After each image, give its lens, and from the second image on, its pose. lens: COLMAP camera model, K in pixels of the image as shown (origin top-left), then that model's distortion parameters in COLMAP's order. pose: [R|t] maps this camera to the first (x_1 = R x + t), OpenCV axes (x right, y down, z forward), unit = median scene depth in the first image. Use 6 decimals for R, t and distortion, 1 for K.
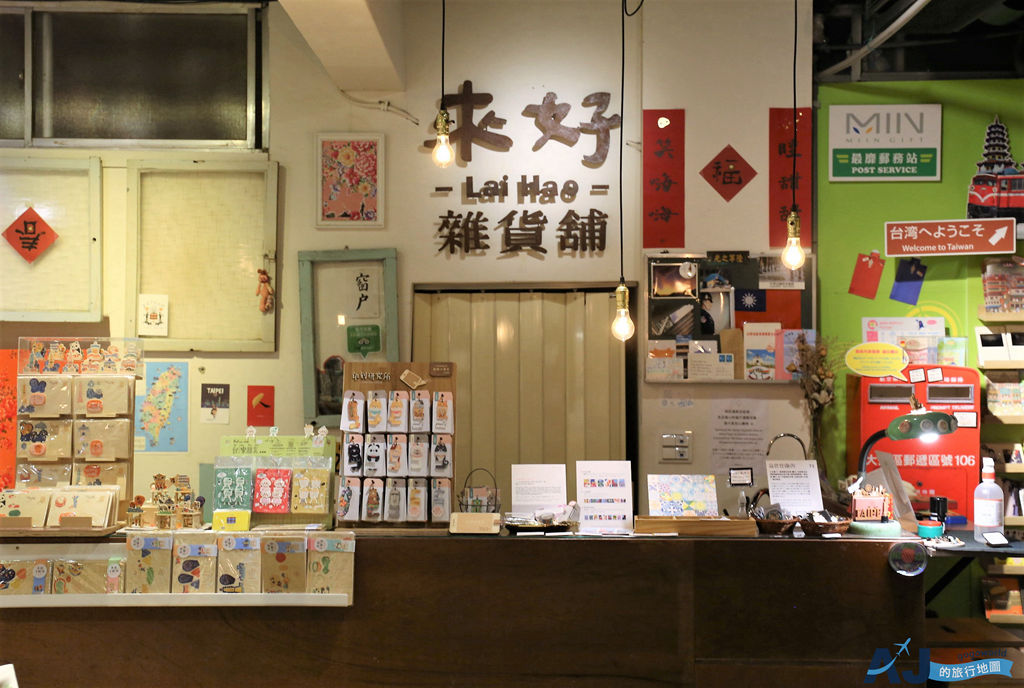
lens RADIAL K [[1433.6, 0, 508.8], [0, 1433.6, 339.8], [0, 0, 1]] dist [0.091079, 0.000000]
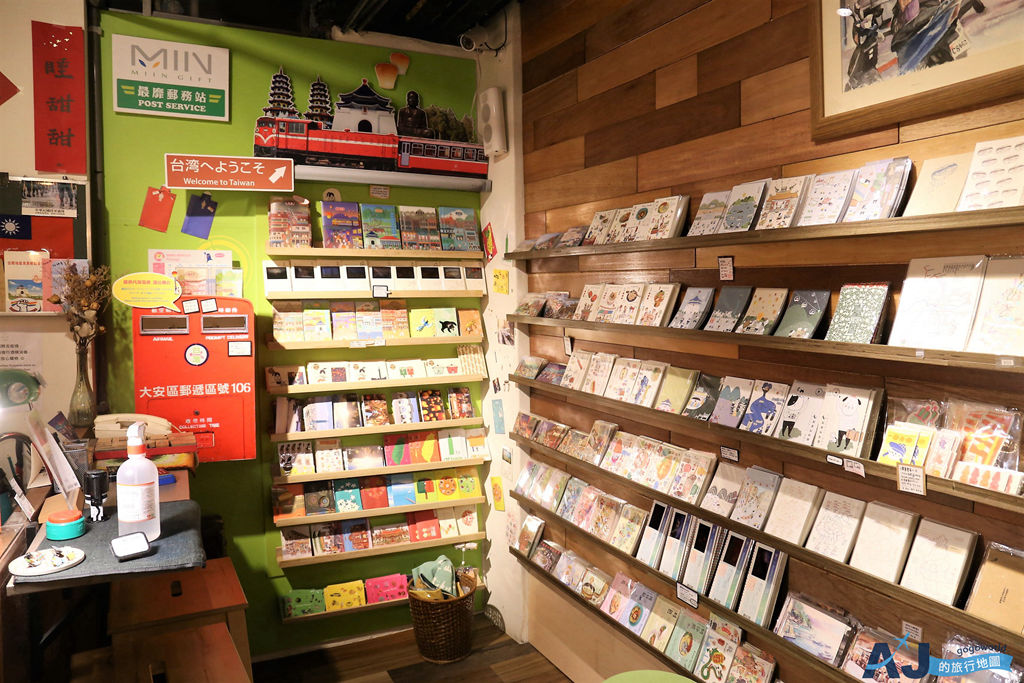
lens RADIAL K [[729.7, 0, 510.9], [0, 729.7, 342.9], [0, 0, 1]] dist [-0.097454, 0.059219]
pose [[0.887851, -0.027623, 0.459302, 0.239569], [-0.009091, 0.996948, 0.077532, 0.009049], [-0.460042, -0.073012, 0.884890, 0.435674]]
